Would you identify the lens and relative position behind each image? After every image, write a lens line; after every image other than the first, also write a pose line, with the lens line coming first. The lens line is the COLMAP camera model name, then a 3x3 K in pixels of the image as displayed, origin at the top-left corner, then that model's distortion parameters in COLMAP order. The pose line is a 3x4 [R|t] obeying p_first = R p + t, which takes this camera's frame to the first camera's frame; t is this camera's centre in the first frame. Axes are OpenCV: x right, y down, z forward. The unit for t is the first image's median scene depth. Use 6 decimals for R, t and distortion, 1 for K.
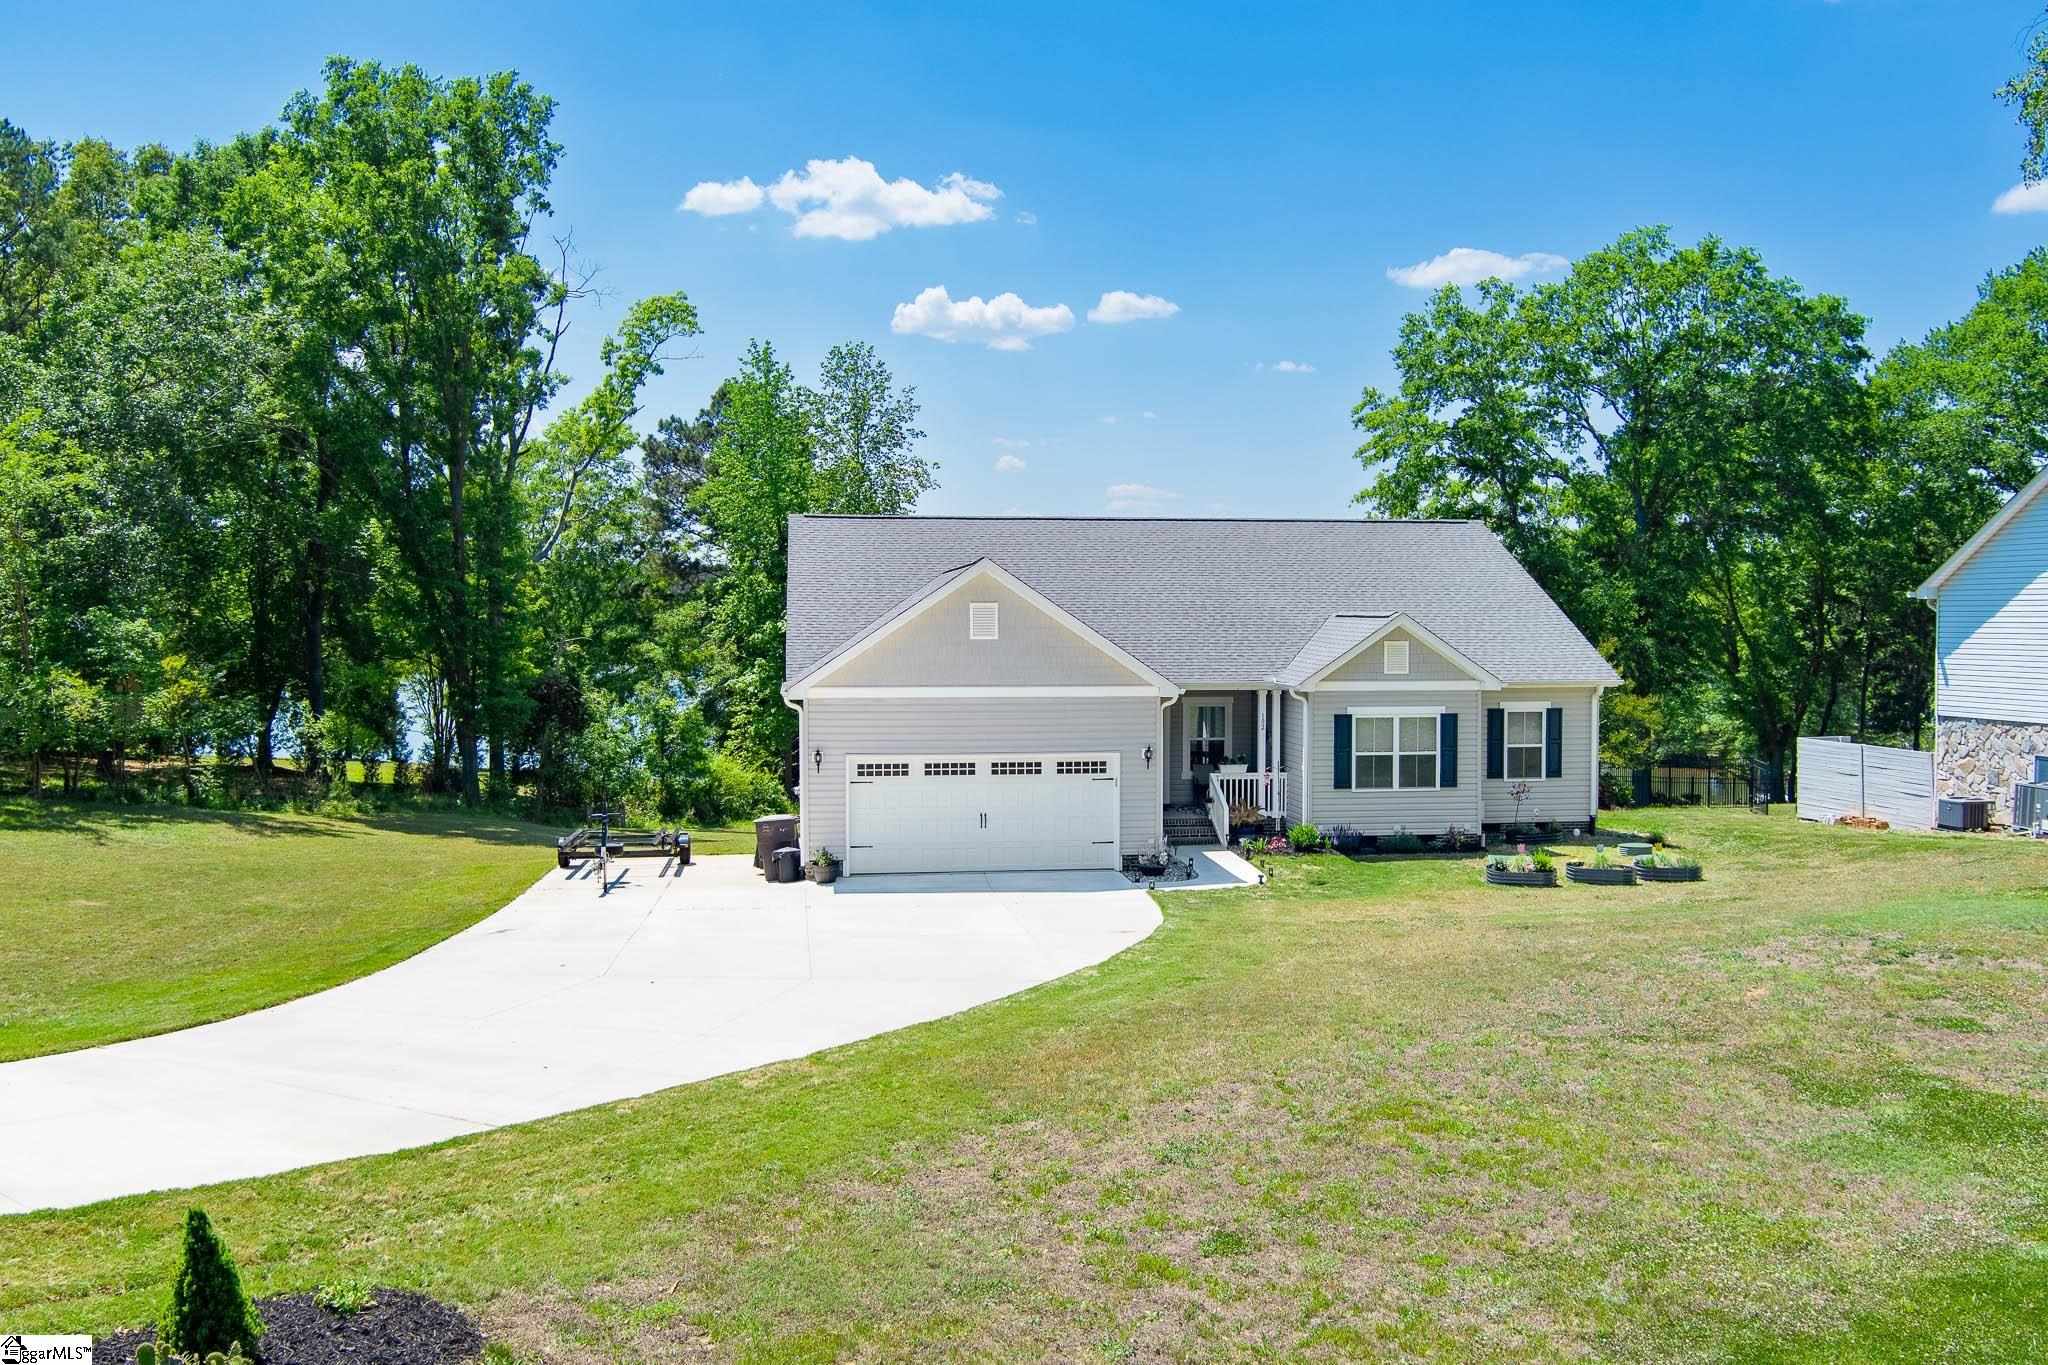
lens RADIAL K [[1652.6, 0, 1028.4], [0, 1652.6, 687.5], [0, 0, 1]] dist [-0.077123, 0.019589]
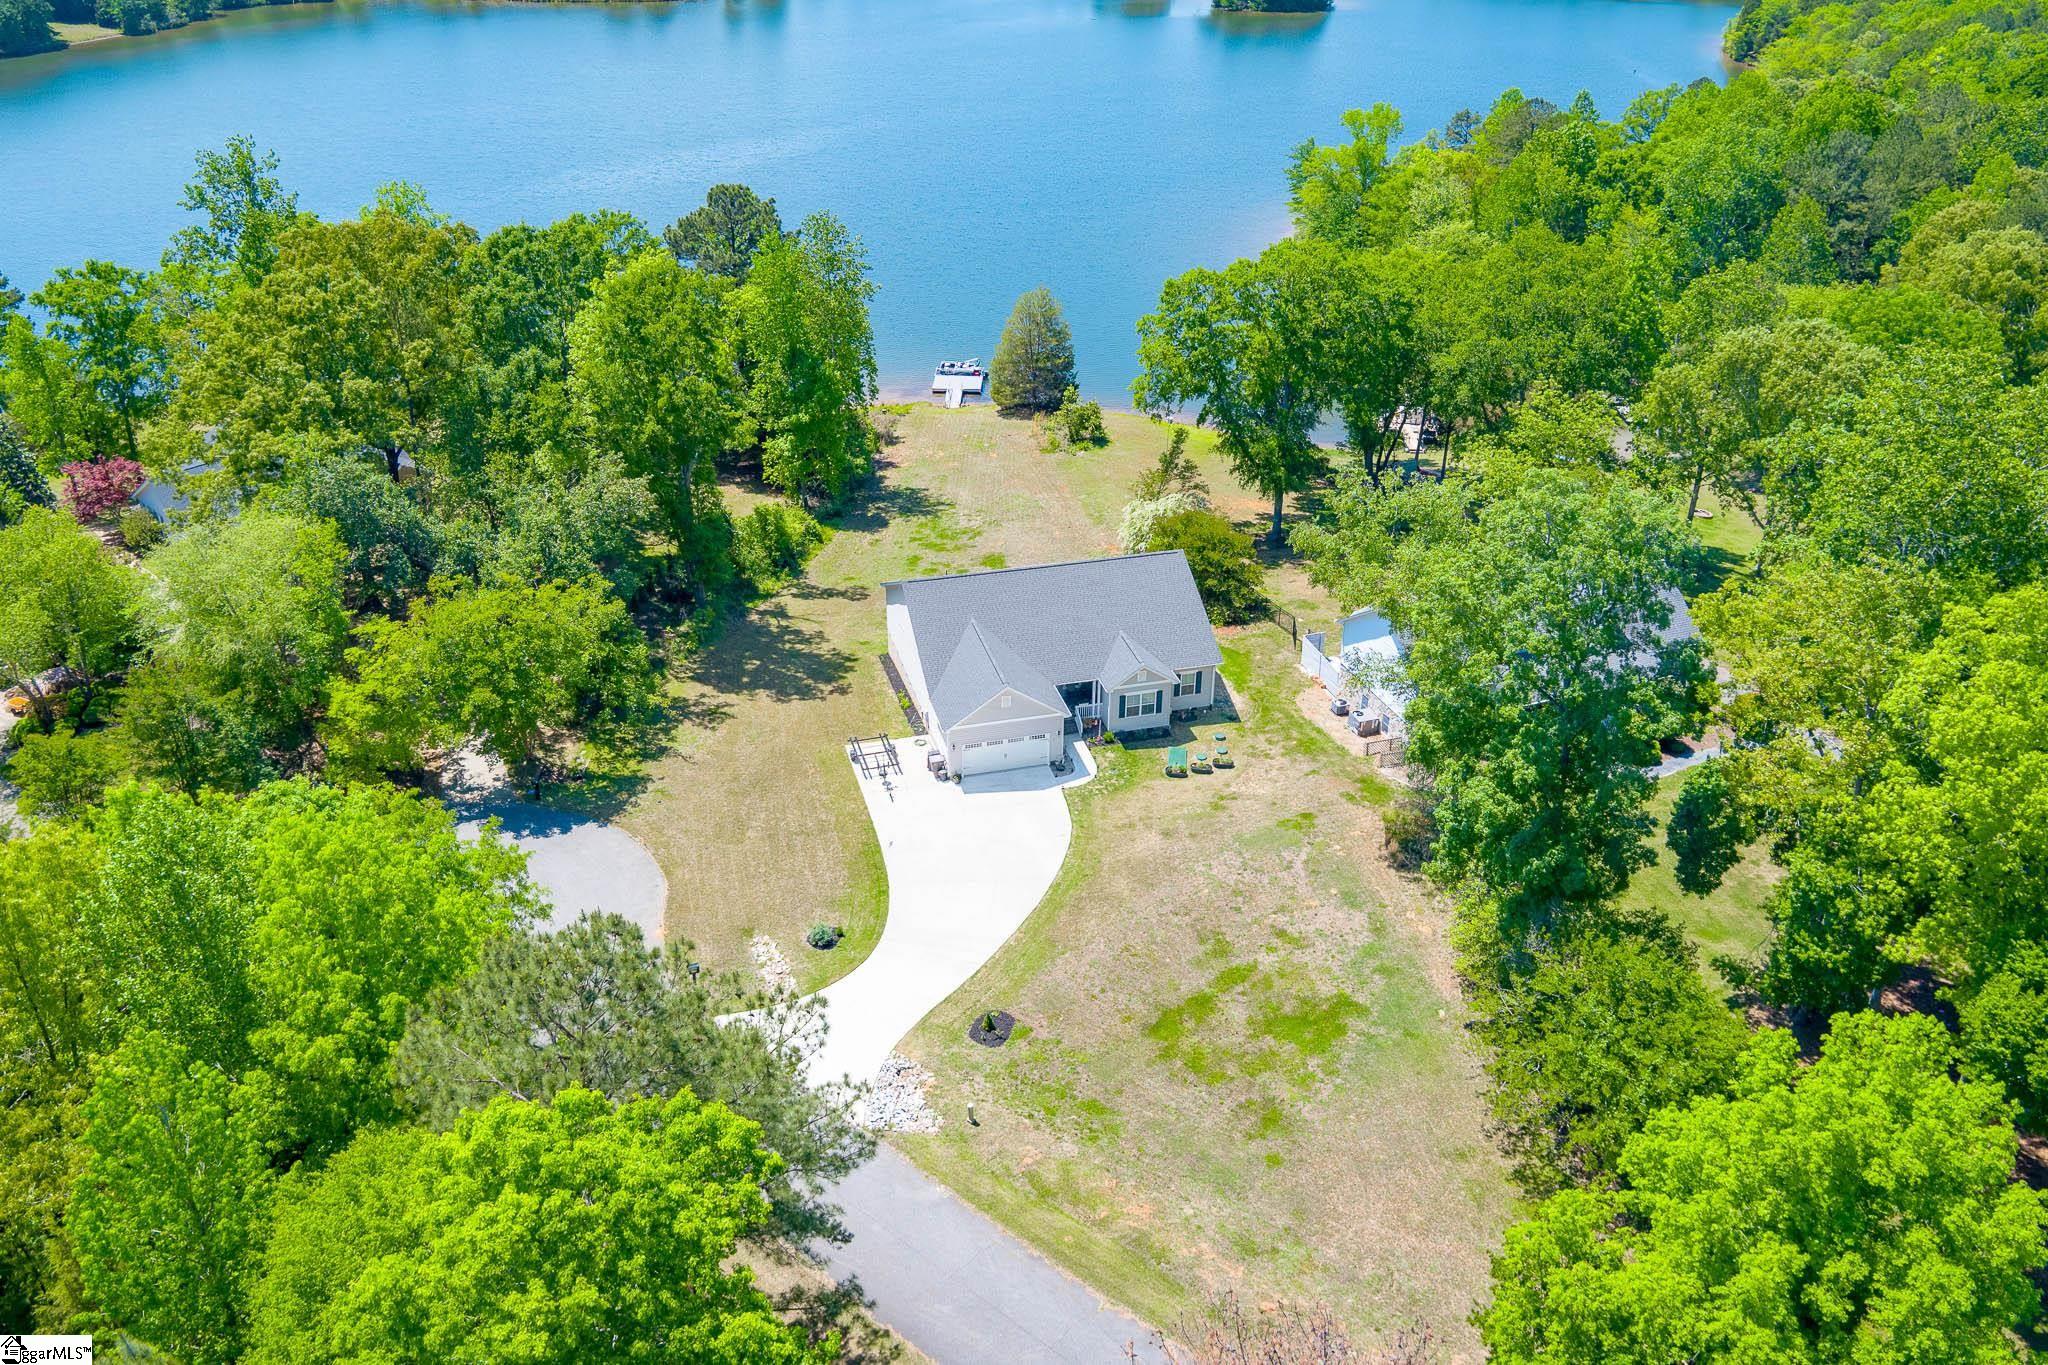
lens RADIAL K [[1652.6, 0, 1033.1], [0, 1652.6, 676.8], [0, 0, 1]] dist [-0.077123, 0.019589]
pose [[0.990670, -0.056848, 0.123857, -0.302376], [-0.006062, 0.889560, 0.456777, -1.261860], [-0.136145, -0.453267, 0.880917, -1.423536]]
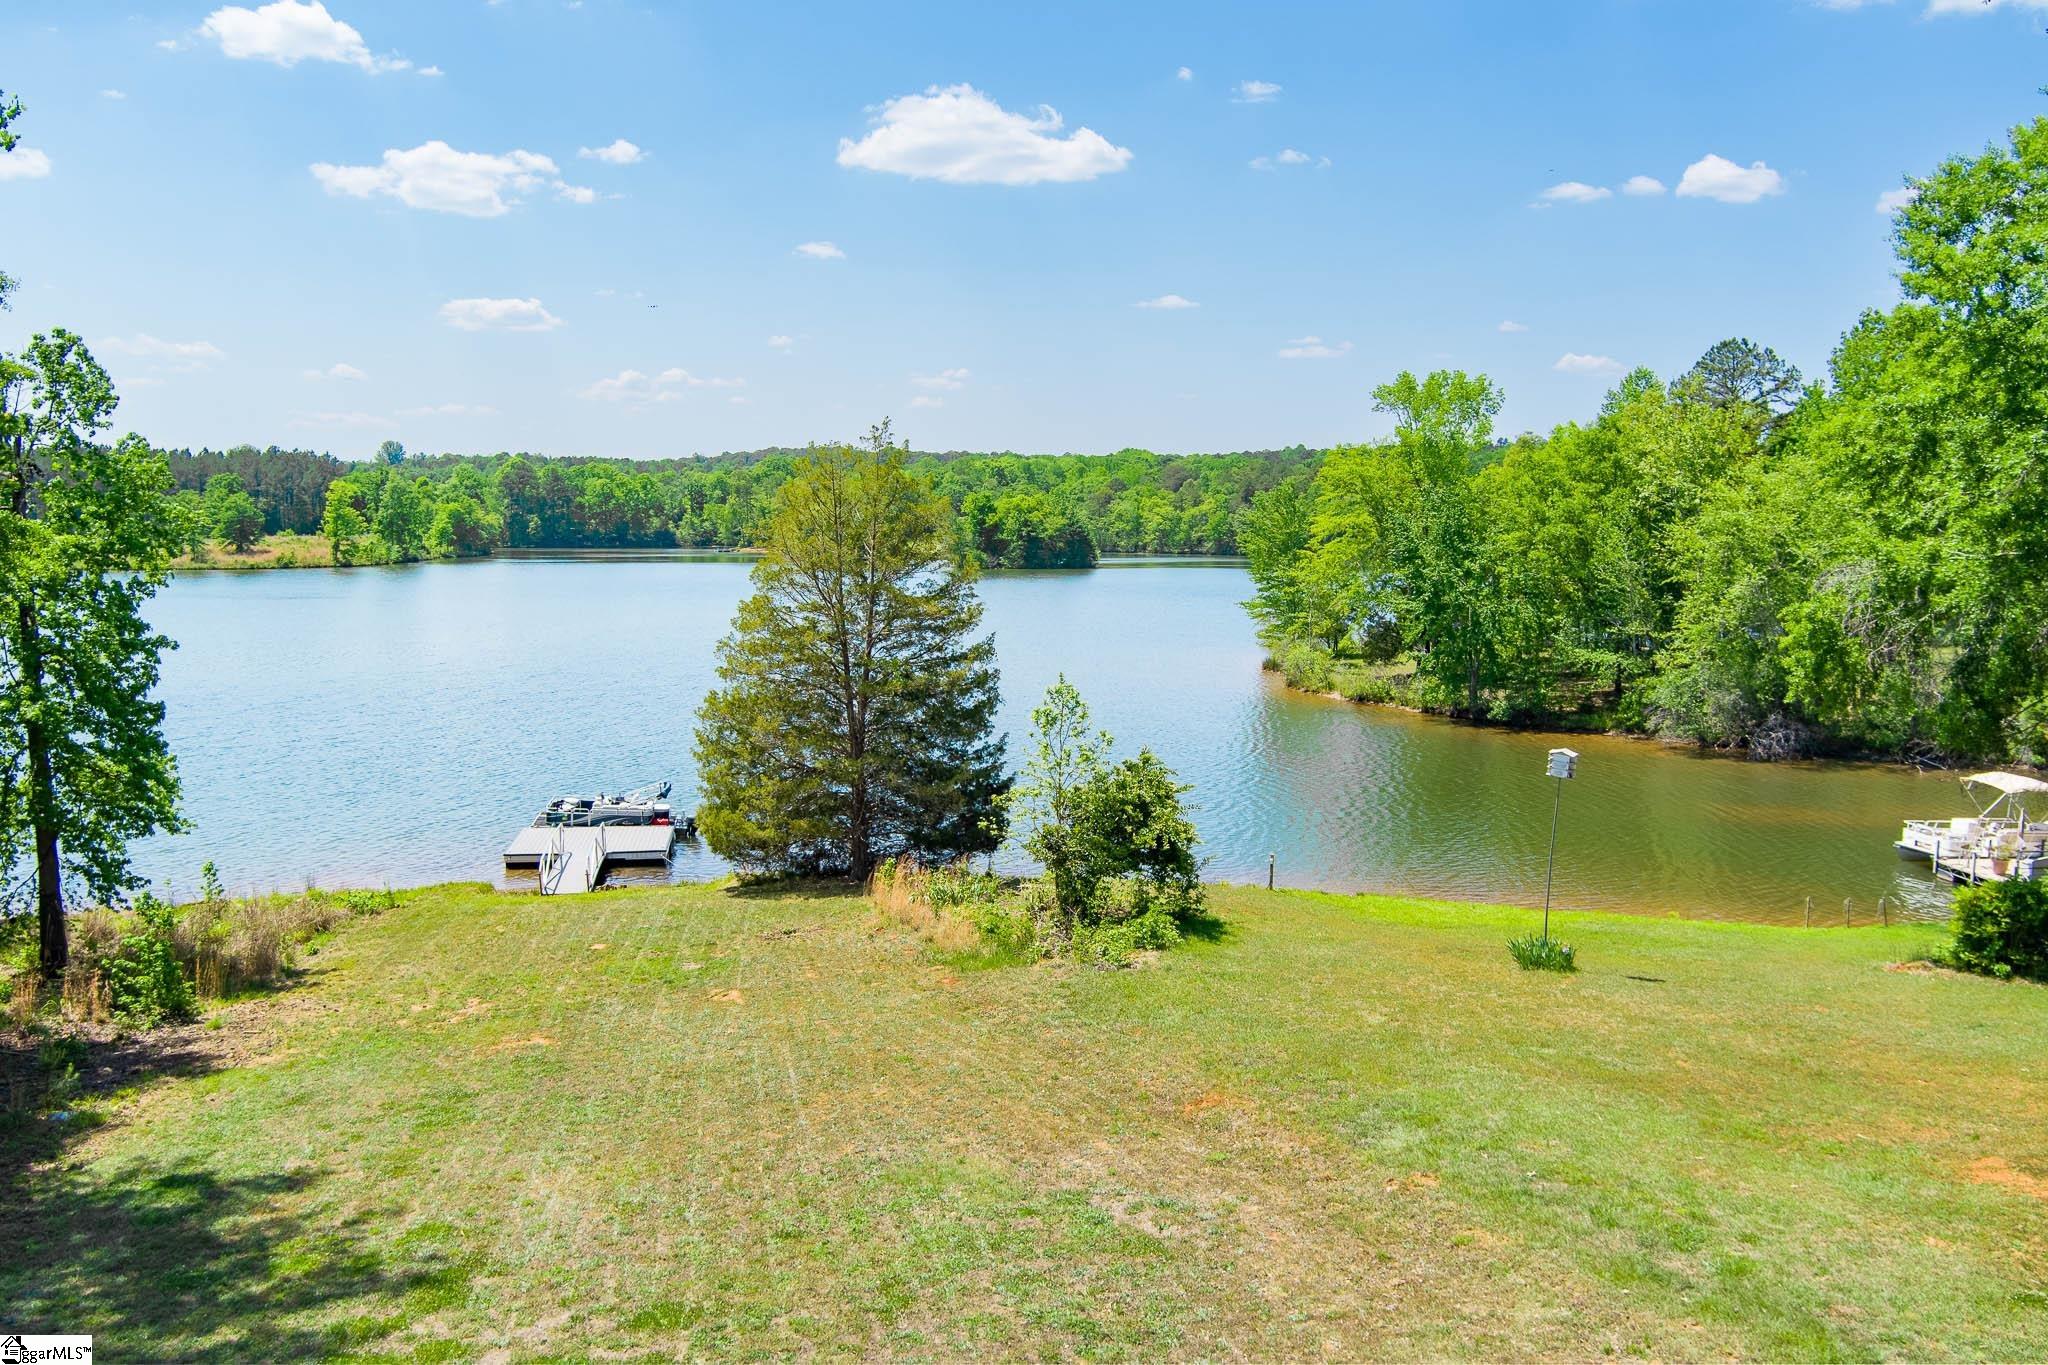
lens RADIAL K [[1652.6, 0, 1013.3], [0, 1652.6, 680.3], [0, 0, 1]] dist [-0.077123, 0.019589]
pose [[0.950909, -0.026573, 0.308327, 0.026803], [0.008866, 0.998237, 0.058688, -0.046660], [-0.309343, -0.053073, 0.949468, 1.679746]]
